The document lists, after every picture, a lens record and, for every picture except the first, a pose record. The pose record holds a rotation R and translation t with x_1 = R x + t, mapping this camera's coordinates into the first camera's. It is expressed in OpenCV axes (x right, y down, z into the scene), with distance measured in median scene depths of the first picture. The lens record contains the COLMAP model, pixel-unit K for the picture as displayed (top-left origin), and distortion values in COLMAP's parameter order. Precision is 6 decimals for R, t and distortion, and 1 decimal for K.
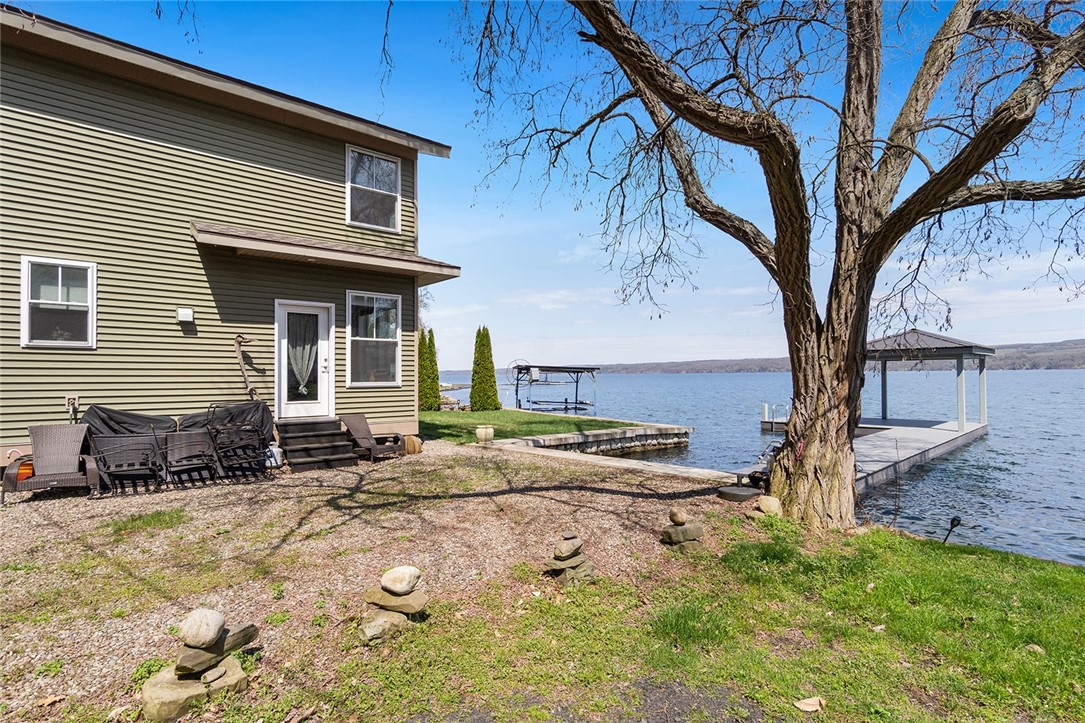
lens RADIAL K [[532.8, 0, 537.4], [0, 532.8, 370.6], [0, 0, 1]] dist [-0.007873, 0.003566]
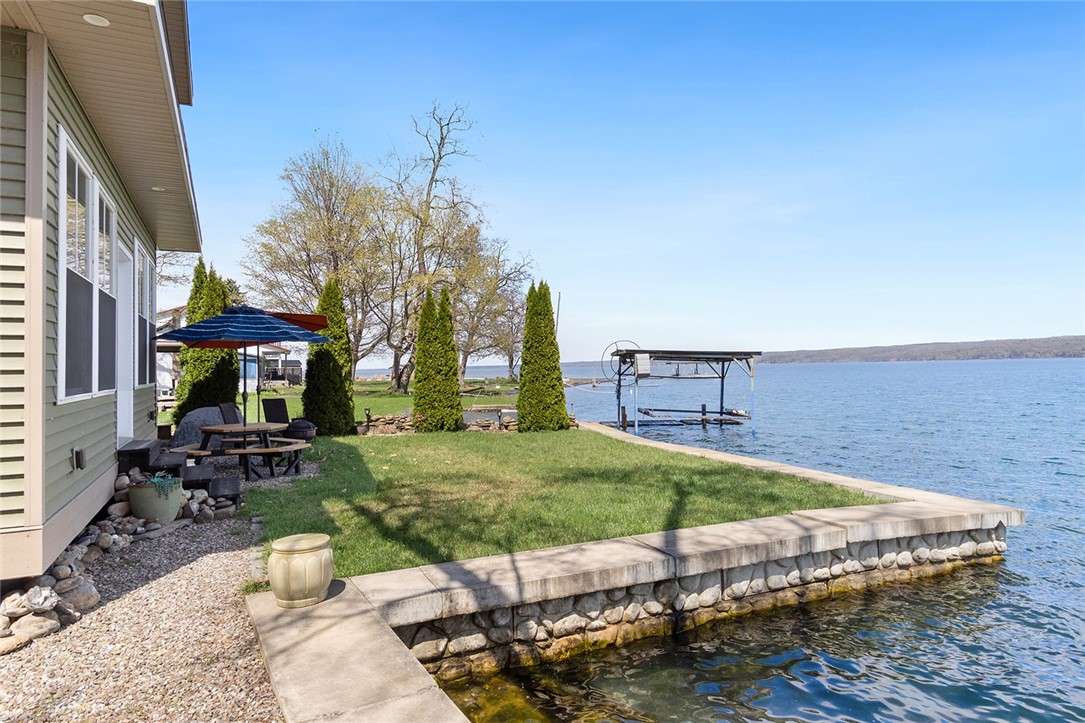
lens RADIAL K [[639.1, 0, 539.8], [0, 639.1, 358.6], [0, 0, 1]] dist [0.007263, -0.001511]
pose [[0.972345, -0.013827, -0.233140, 0.136069], [0.012808, 0.999901, -0.005884, 0.007822], [0.233198, 0.002736, 0.972425, 0.826828]]
